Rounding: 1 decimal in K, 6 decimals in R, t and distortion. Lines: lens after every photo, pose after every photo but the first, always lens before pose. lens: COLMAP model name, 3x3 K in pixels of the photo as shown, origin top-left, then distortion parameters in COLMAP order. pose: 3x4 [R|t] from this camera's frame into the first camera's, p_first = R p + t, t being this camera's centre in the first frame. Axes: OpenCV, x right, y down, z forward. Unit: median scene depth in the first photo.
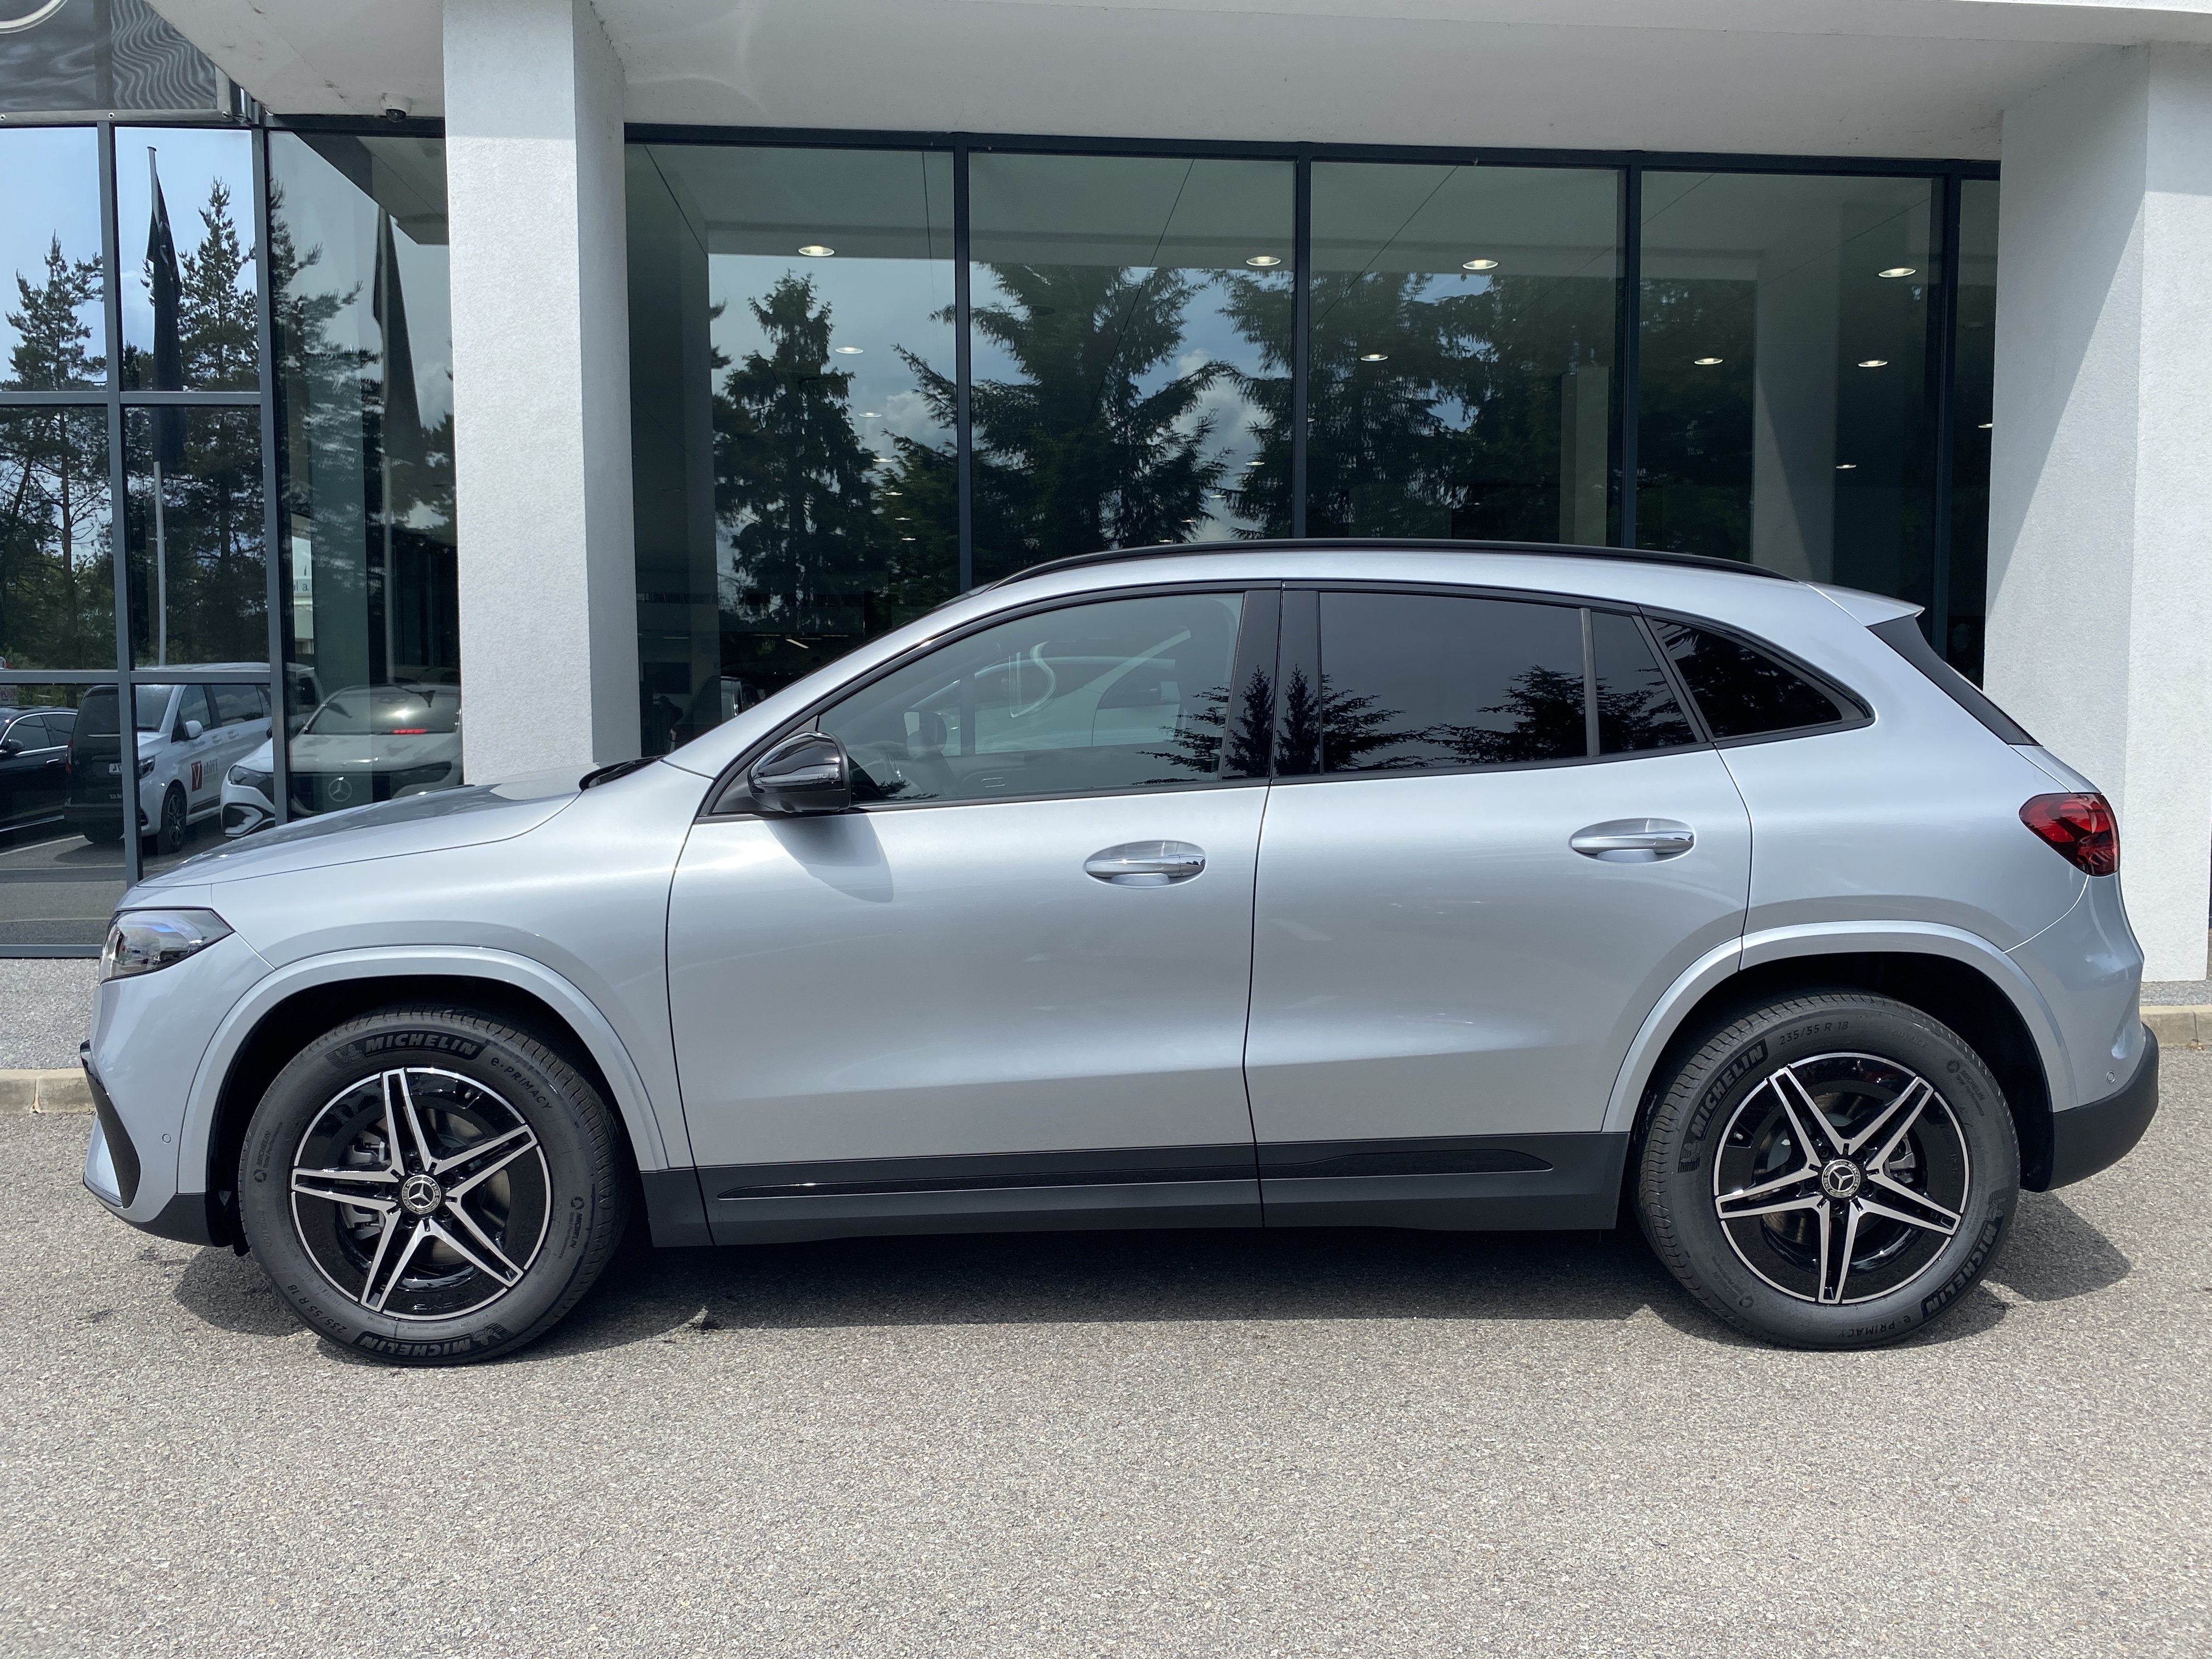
lens RADIAL K [[1718.9, 0, 1086.0], [0, 1718.9, 827.5], [0, 0, 1]] dist [0.015704, -0.027890]
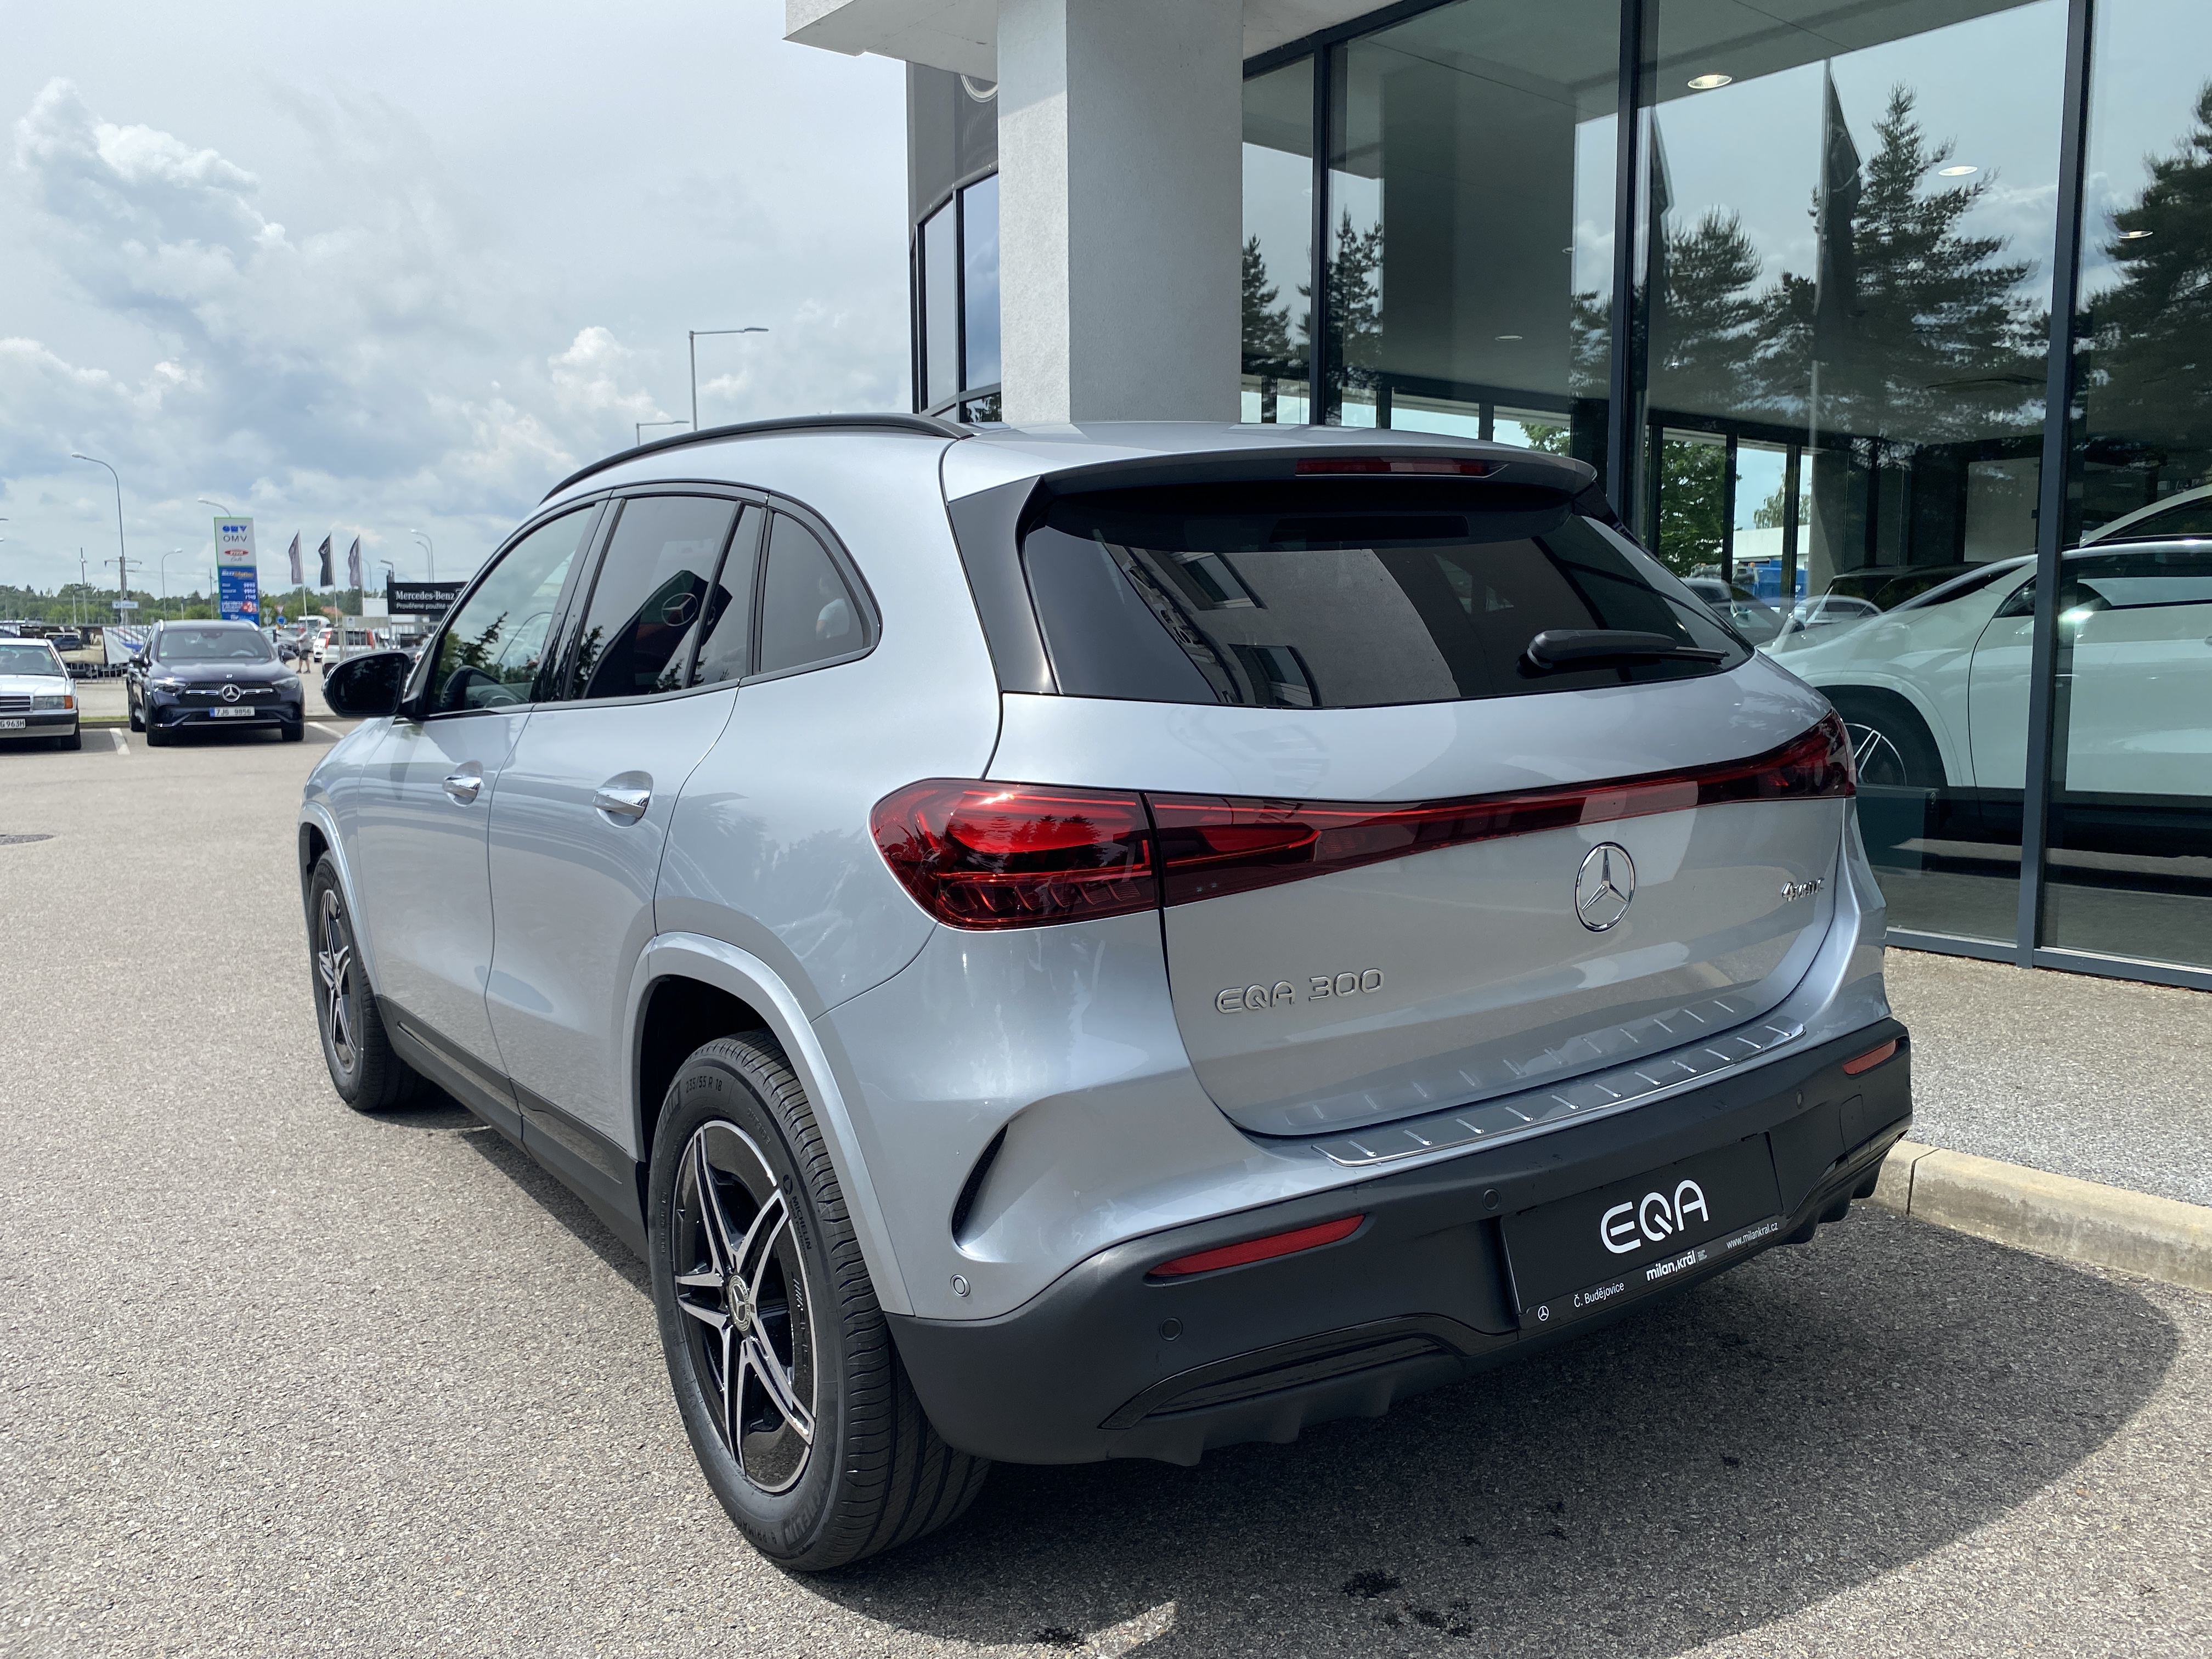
lens RADIAL K [[1718.9, 0, 1091.5], [0, 1718.9, 833.0], [0, 0, 1]] dist [0.015704, -0.027890]
pose [[0.570105, 0.104755, -0.814866, 0.531120], [-0.062488, 0.994494, 0.084129, -0.027396], [0.819192, 0.002957, 0.573512, 0.352398]]
